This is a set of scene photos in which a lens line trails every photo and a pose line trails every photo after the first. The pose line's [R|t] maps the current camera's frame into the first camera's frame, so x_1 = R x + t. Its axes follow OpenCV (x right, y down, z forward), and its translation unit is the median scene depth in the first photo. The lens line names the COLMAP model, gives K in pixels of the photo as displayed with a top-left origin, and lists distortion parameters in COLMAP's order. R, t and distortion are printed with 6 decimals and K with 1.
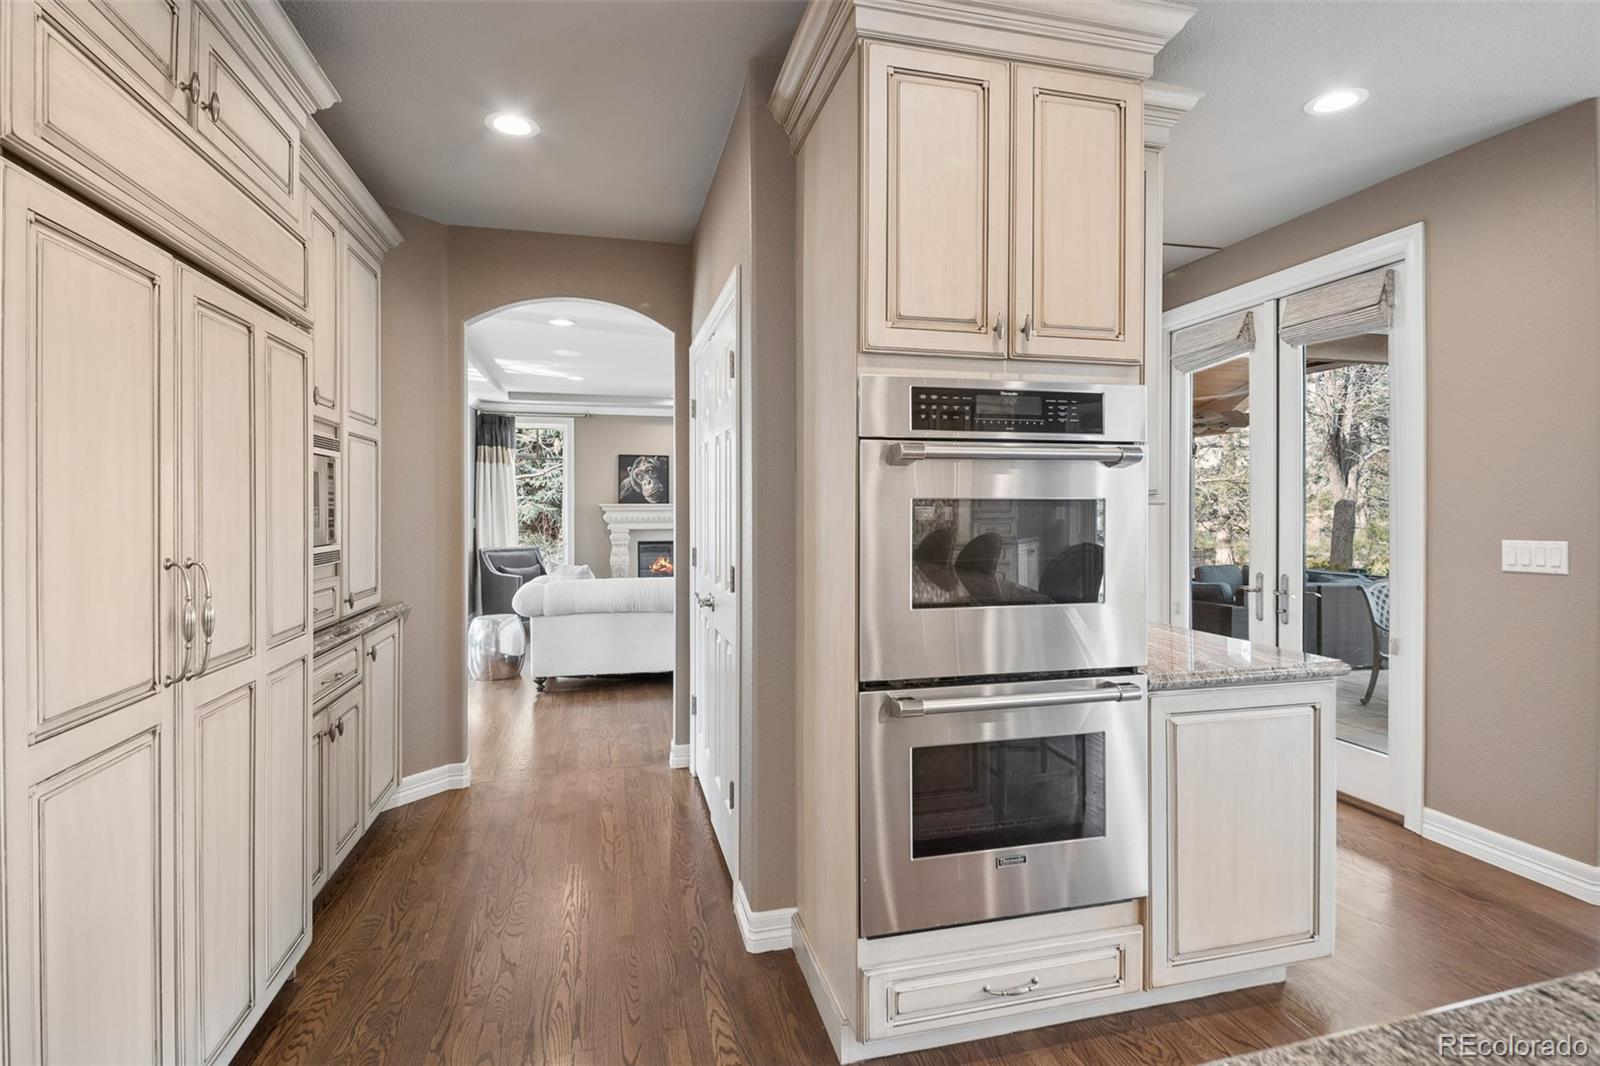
lens RADIAL K [[747.4, 0, 791.5], [0, 747.4, 519.1], [0, 0, 1]] dist [0.014669, -0.000430]
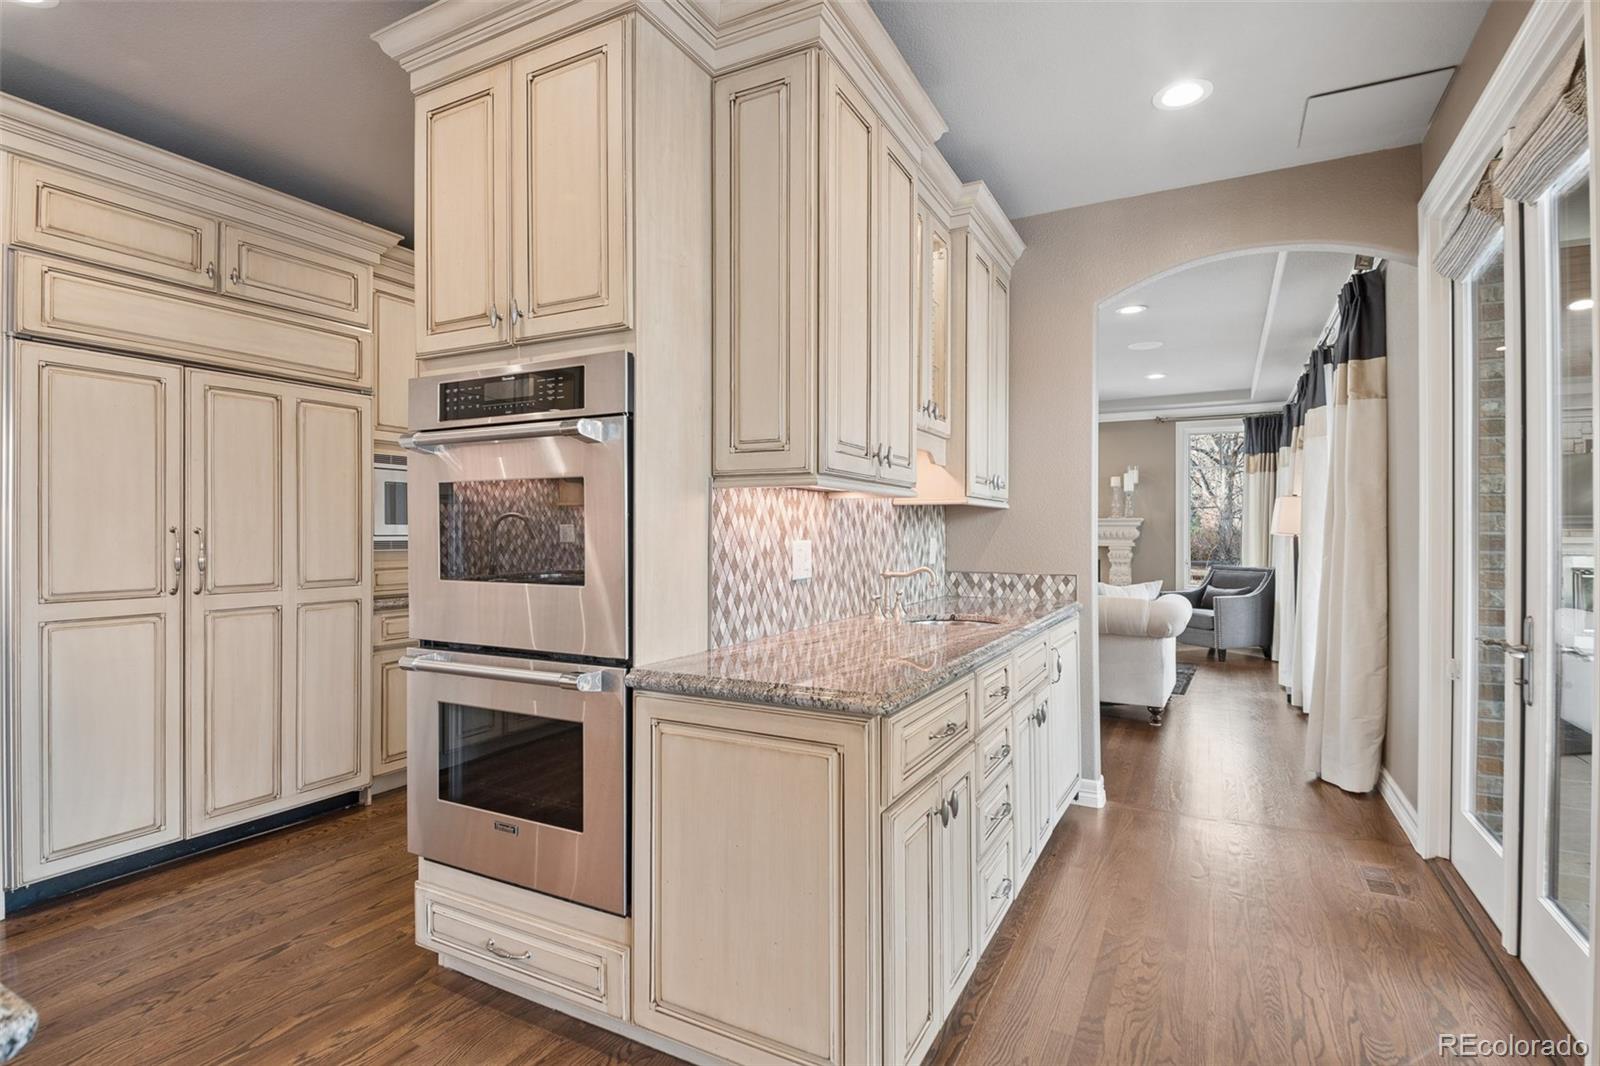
lens RADIAL K [[747.4, 0, 793.3], [0, 747.4, 533.6], [0, 0, 1]] dist [0.014669, -0.000430]
pose [[0.757265, 0.005971, -0.653080, 1.272575], [-0.011078, 0.999932, -0.003703, 0.047926], [0.653013, 0.010039, 0.757280, 0.471073]]
